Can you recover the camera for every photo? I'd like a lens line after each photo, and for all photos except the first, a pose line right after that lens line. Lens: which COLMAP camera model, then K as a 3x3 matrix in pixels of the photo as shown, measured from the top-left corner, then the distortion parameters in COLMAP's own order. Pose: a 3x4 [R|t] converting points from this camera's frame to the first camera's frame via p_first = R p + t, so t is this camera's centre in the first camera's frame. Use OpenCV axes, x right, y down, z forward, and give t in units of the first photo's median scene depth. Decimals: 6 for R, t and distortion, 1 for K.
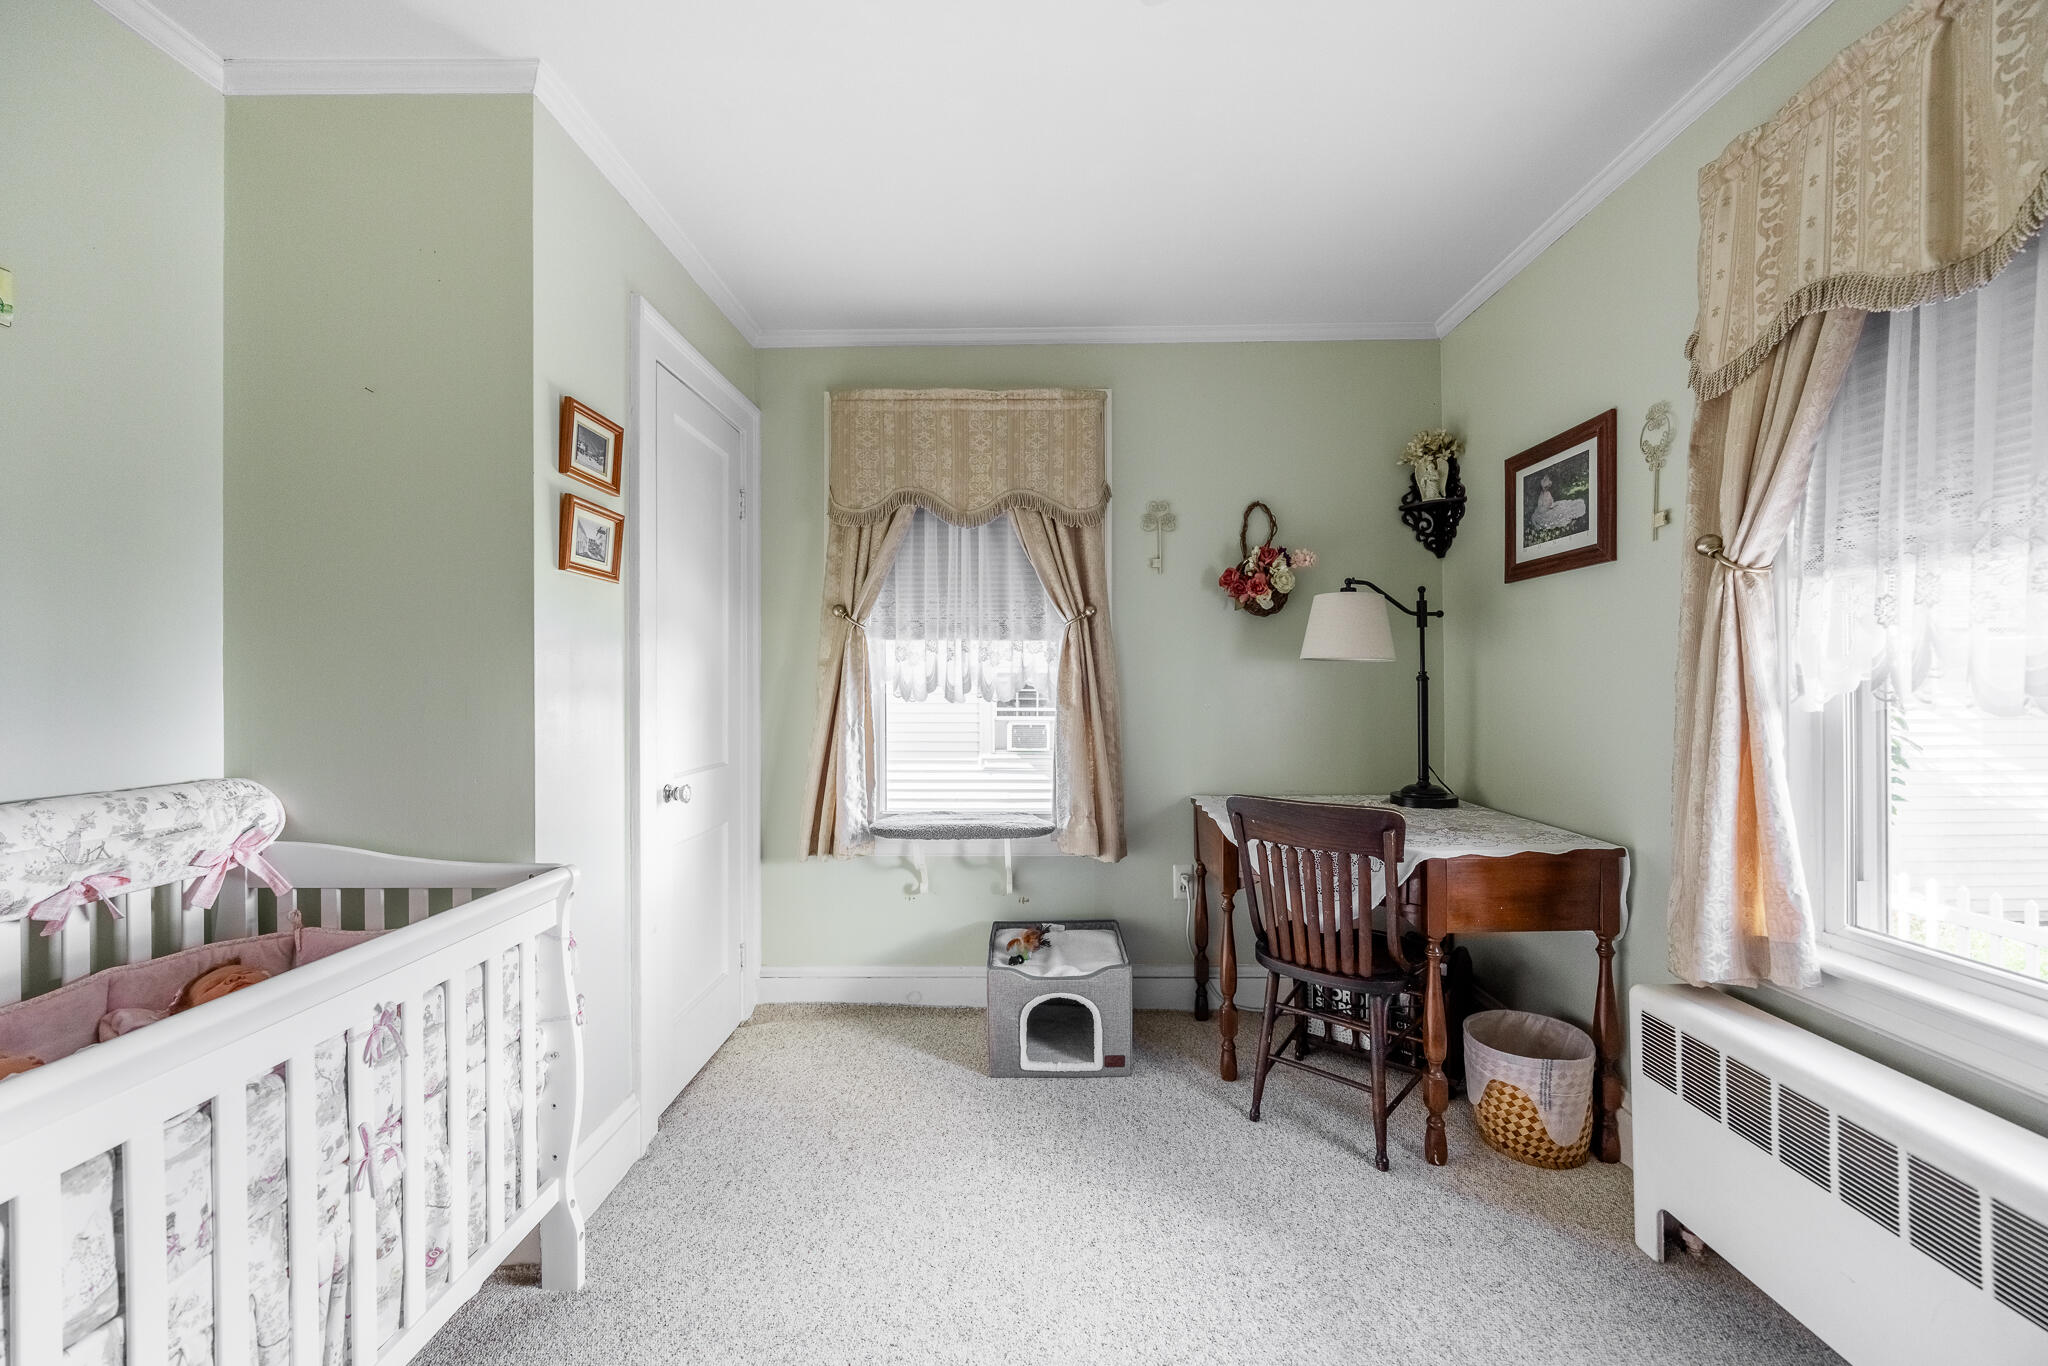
lens RADIAL K [[794.5, 0, 1021.2], [0, 794.5, 687.2], [0, 0, 1]] dist [-0.001625, -0.000863]
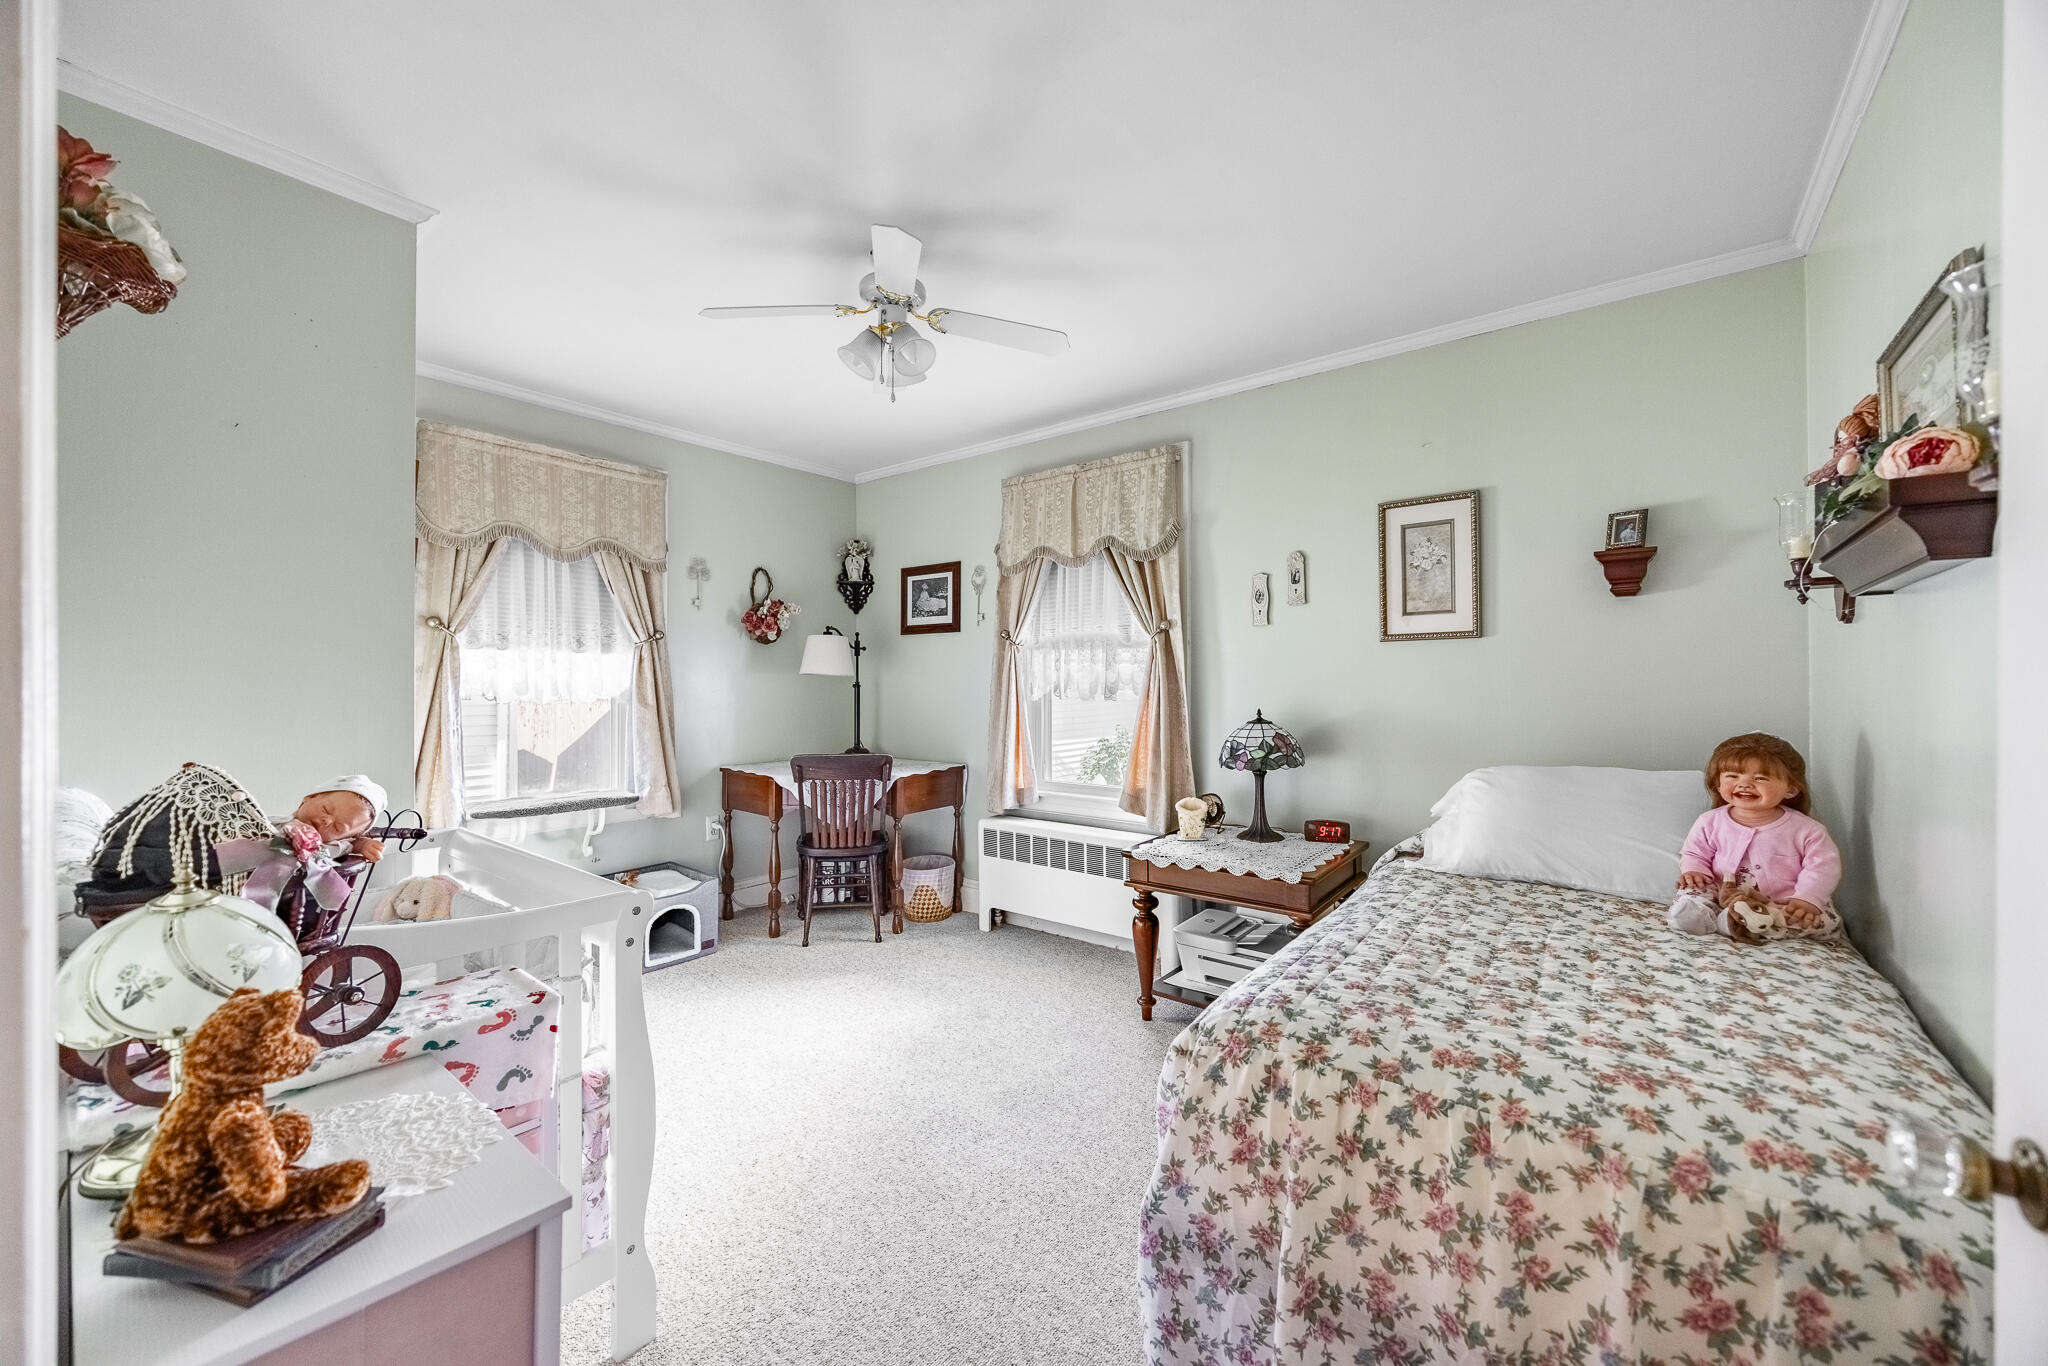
lens RADIAL K [[794.5, 0, 1021.2], [0, 794.5, 687.2], [0, 0, 1]] dist [-0.001625, -0.000863]
pose [[0.616899, 0.002924, 0.787037, -0.624301], [-0.002159, 0.999996, -0.002023, -0.005608], [-0.787039, -0.000451, 0.616903, -0.336779]]
